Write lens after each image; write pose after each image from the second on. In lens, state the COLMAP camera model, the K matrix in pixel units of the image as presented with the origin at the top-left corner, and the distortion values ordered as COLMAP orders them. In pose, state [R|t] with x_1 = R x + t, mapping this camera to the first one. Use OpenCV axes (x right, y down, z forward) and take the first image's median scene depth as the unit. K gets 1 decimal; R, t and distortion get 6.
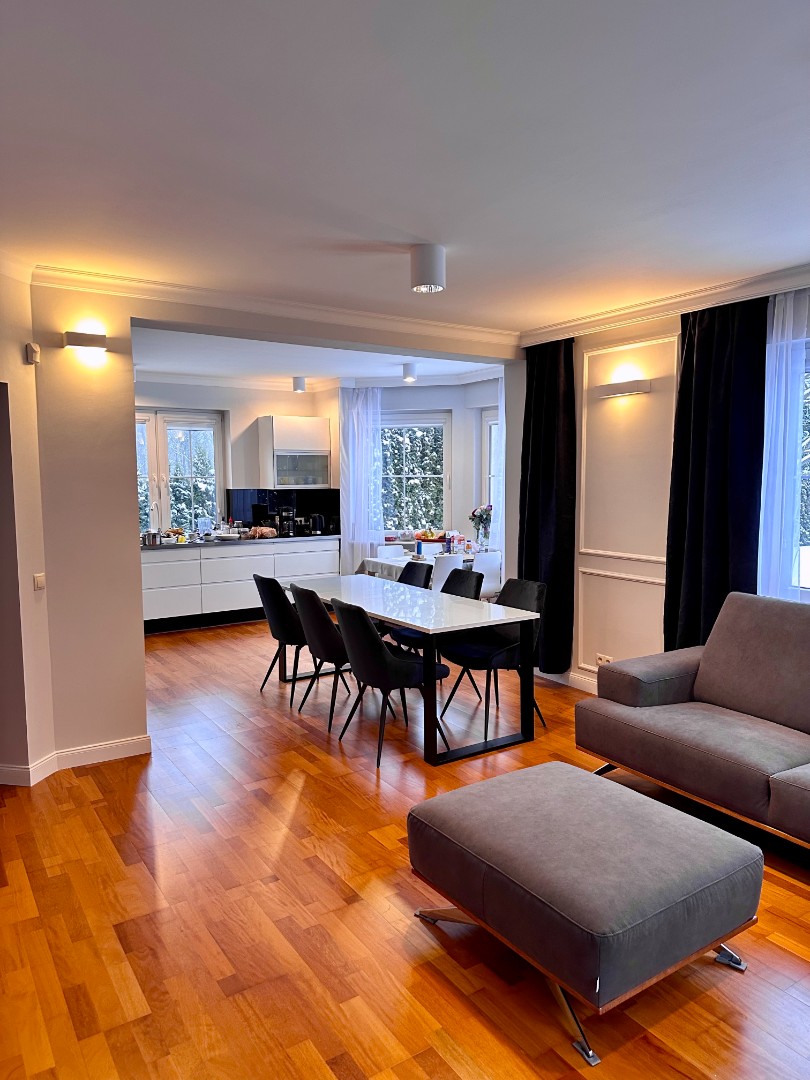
lens RADIAL K [[760.9, 0, 405.0], [0, 760.9, 540.0], [0, 0, 1]] dist [0.059088, -0.002408]
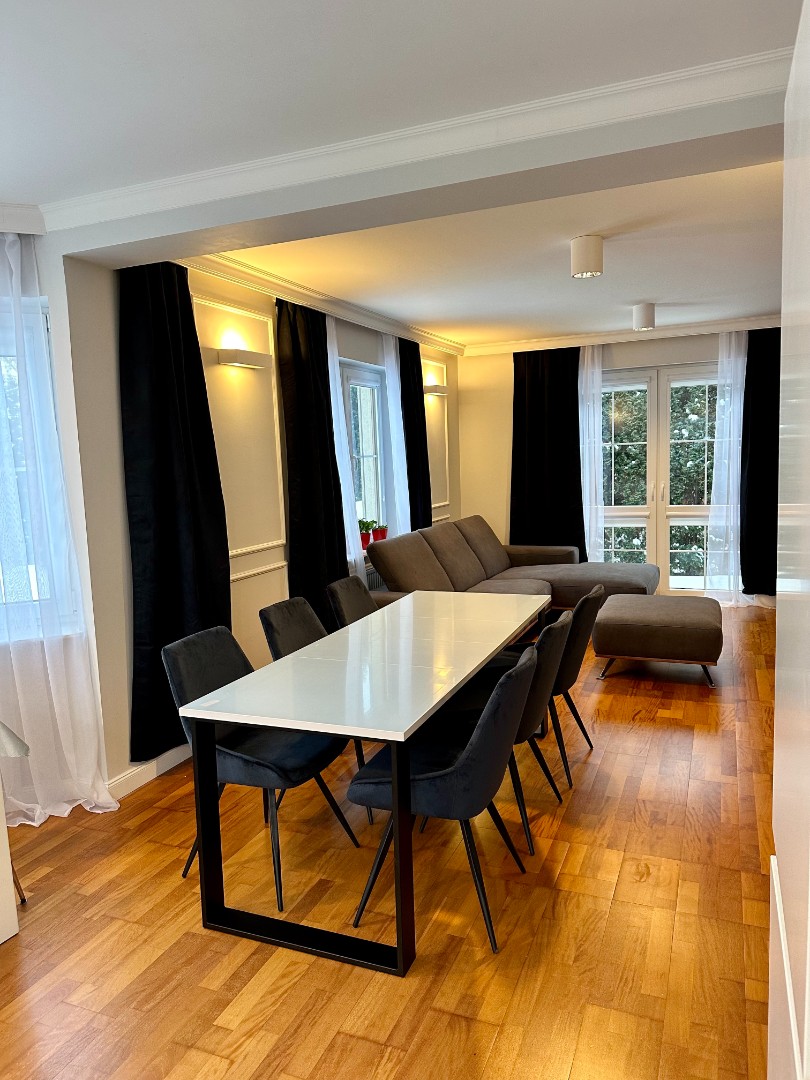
lens RADIAL K [[760.9, 0, 405.0], [0, 760.9, 540.0], [0, 0, 1]] dist [0.059088, -0.002408]
pose [[-0.559335, -0.075388, 0.825506, -0.568650], [0.109190, 0.980478, 0.163524, -0.121209], [-0.821719, 0.181601, -0.540184, 1.398251]]
